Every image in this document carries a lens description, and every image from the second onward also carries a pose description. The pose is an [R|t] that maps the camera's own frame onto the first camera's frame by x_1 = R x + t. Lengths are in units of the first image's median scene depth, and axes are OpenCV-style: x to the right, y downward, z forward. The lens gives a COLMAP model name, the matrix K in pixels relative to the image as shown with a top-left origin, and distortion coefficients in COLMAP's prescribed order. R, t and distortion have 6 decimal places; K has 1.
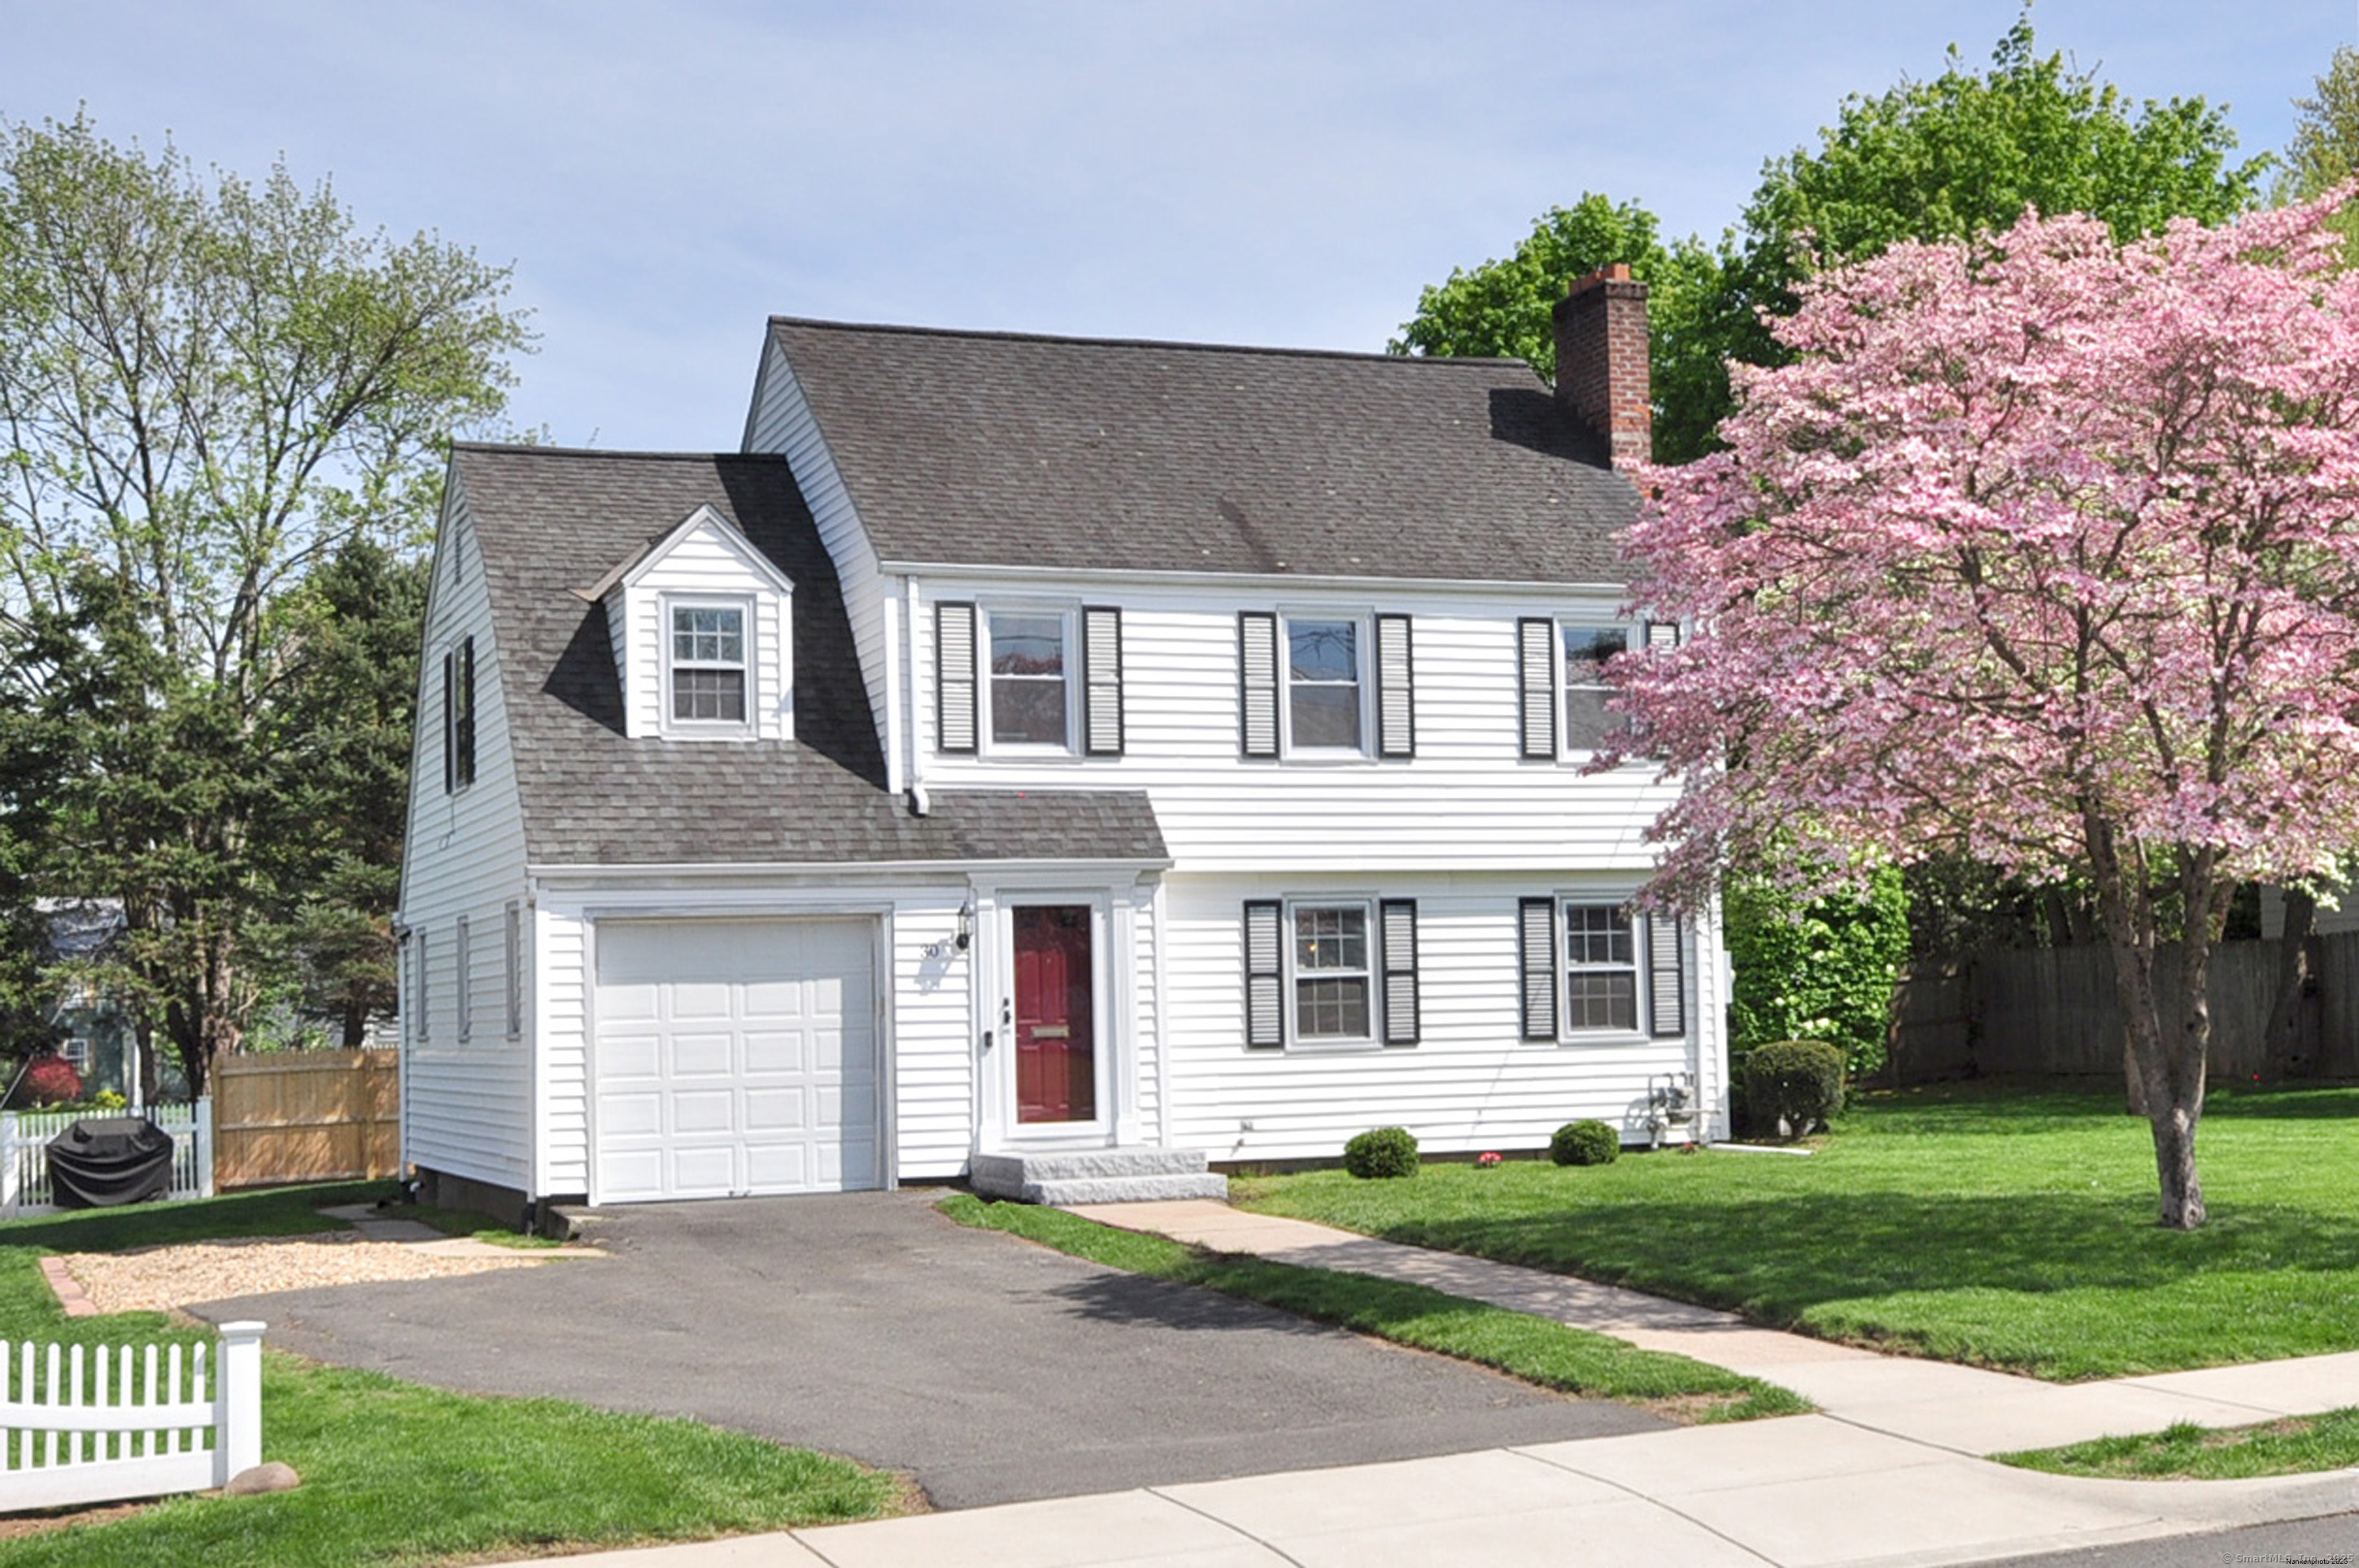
lens RADIAL K [[3203.6, 0, 1252.1], [0, 3203.6, 853.1], [0, 0, 1]] dist [-0.027583, -0.025547]
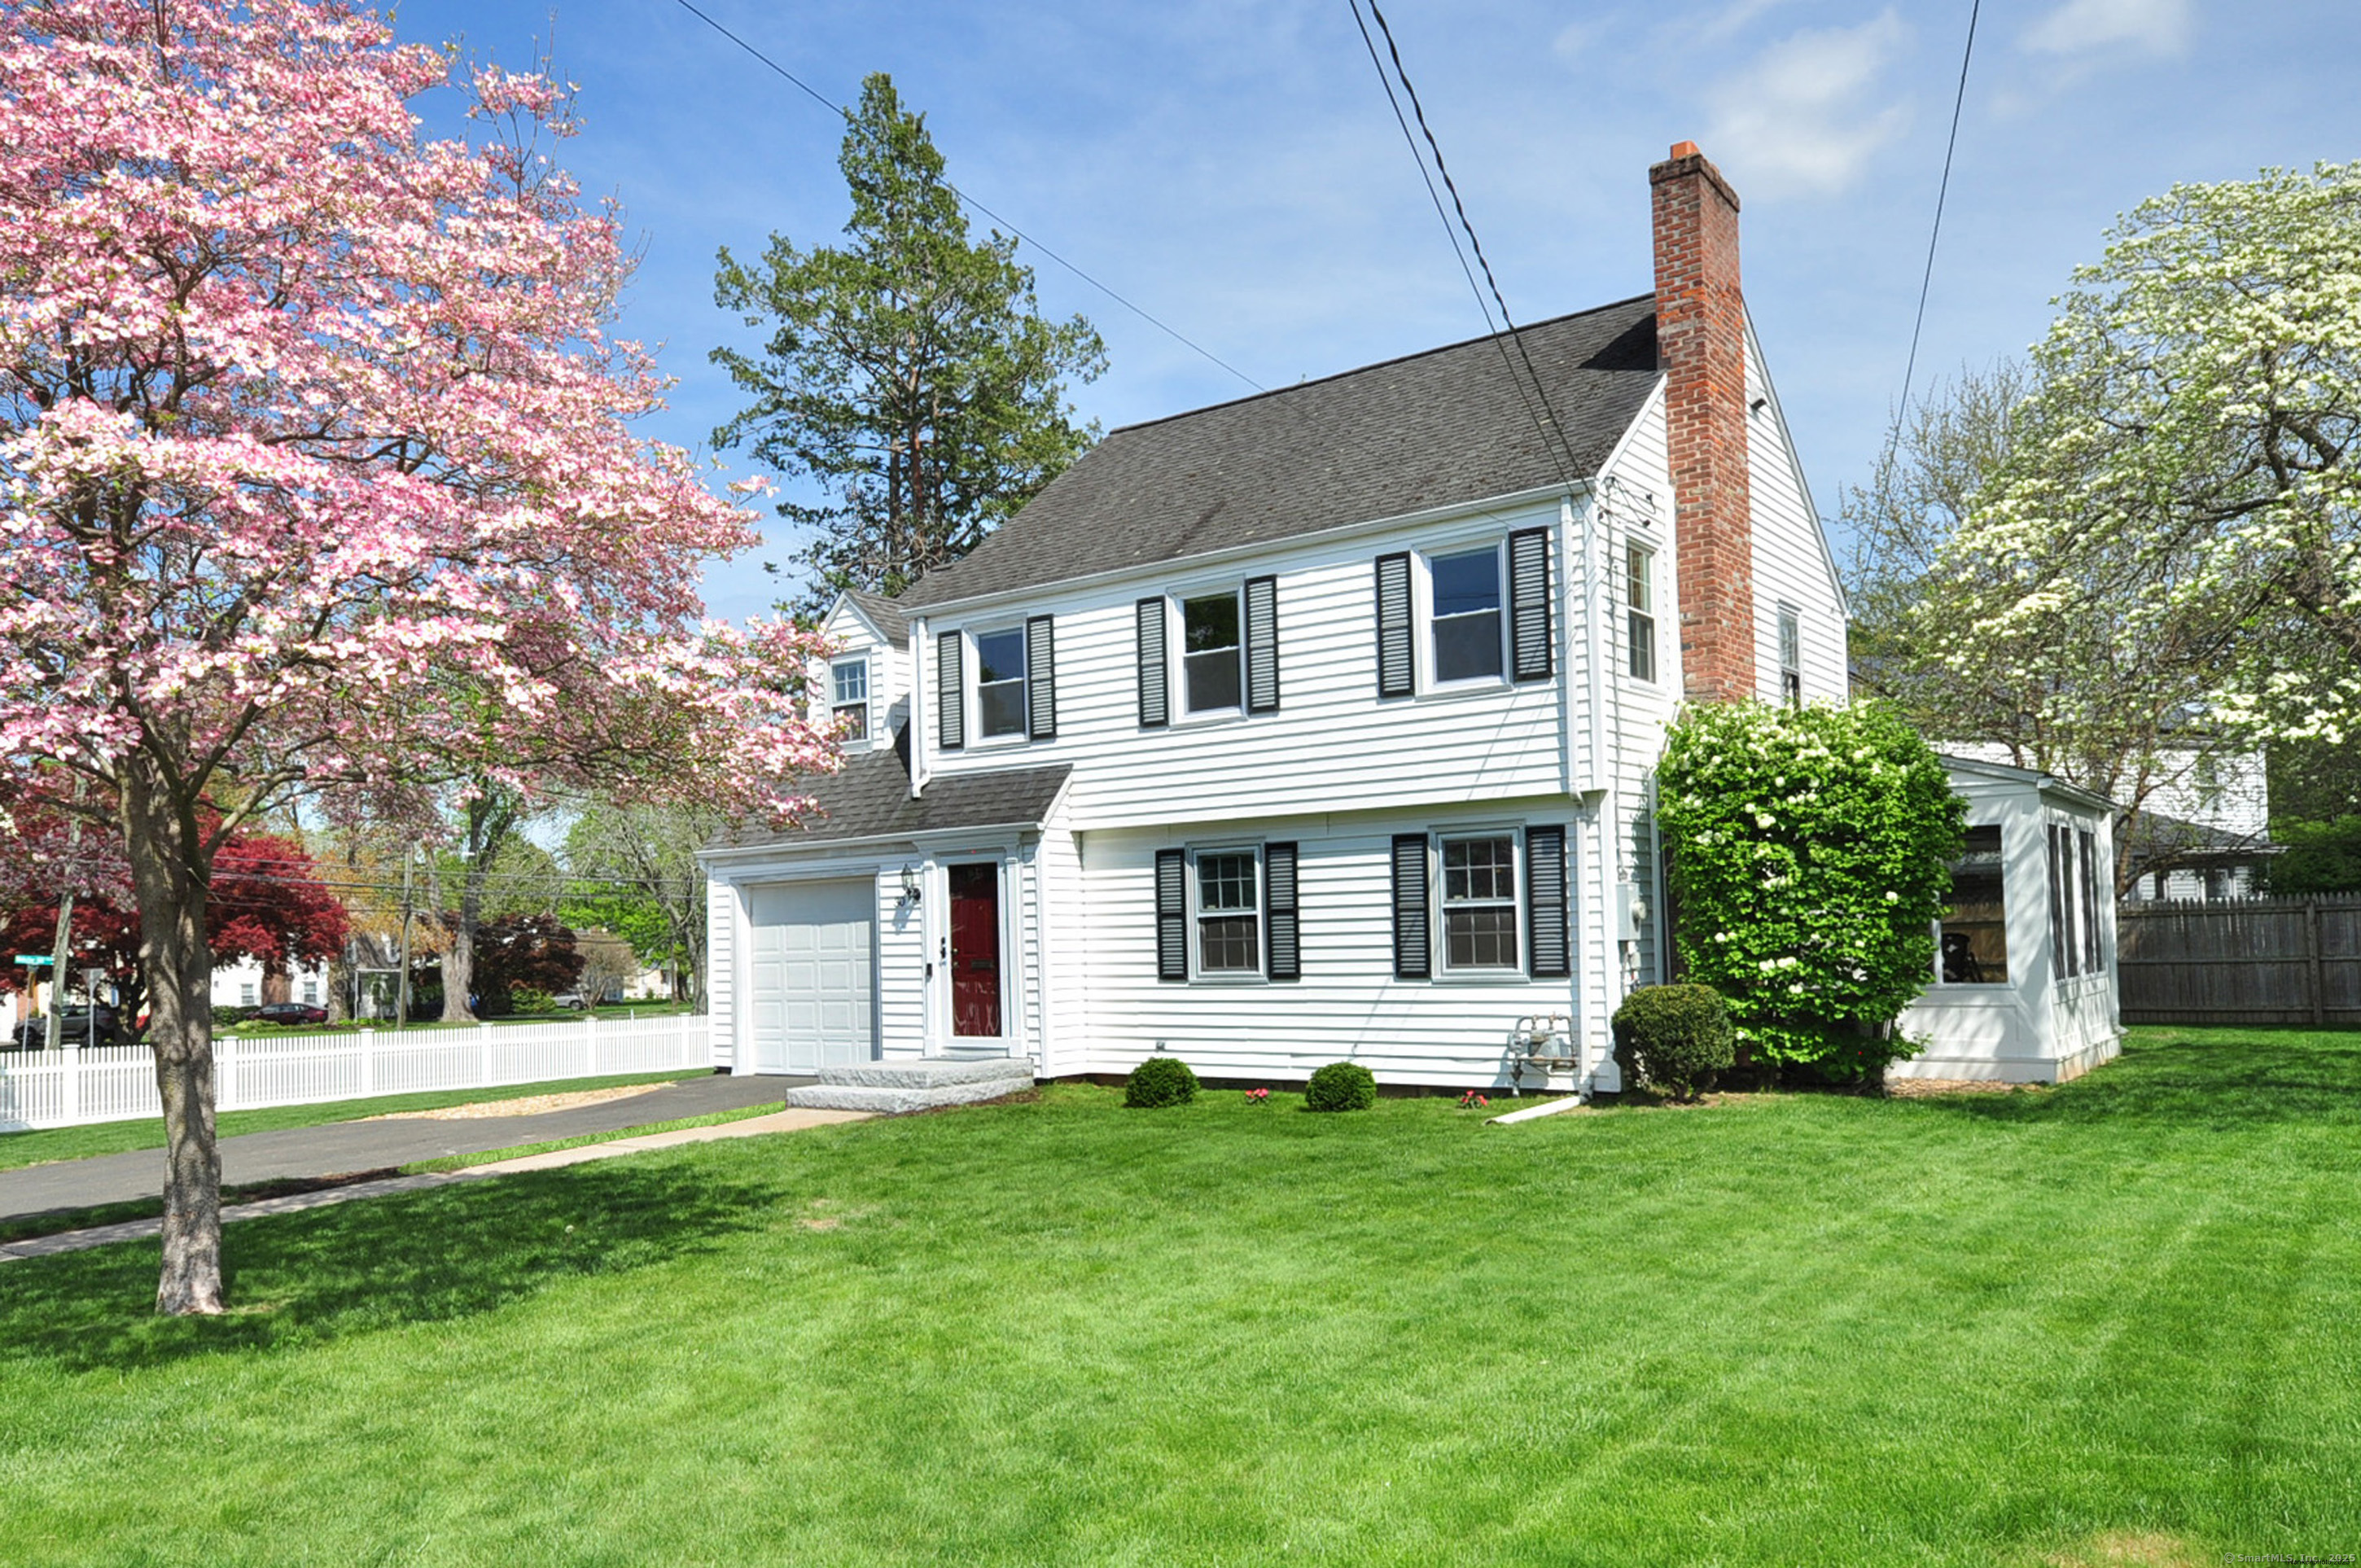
lens RADIAL K [[1676.8, 0, 1152.4], [0, 1676.8, 893.4], [0, 0, 1]] dist [0.003583, 0.001634]
pose [[0.523619, -0.009384, -0.851901, 0.505887], [0.059387, 0.997909, 0.025511, 0.014522], [0.849880, -0.063950, 0.523081, 0.674145]]
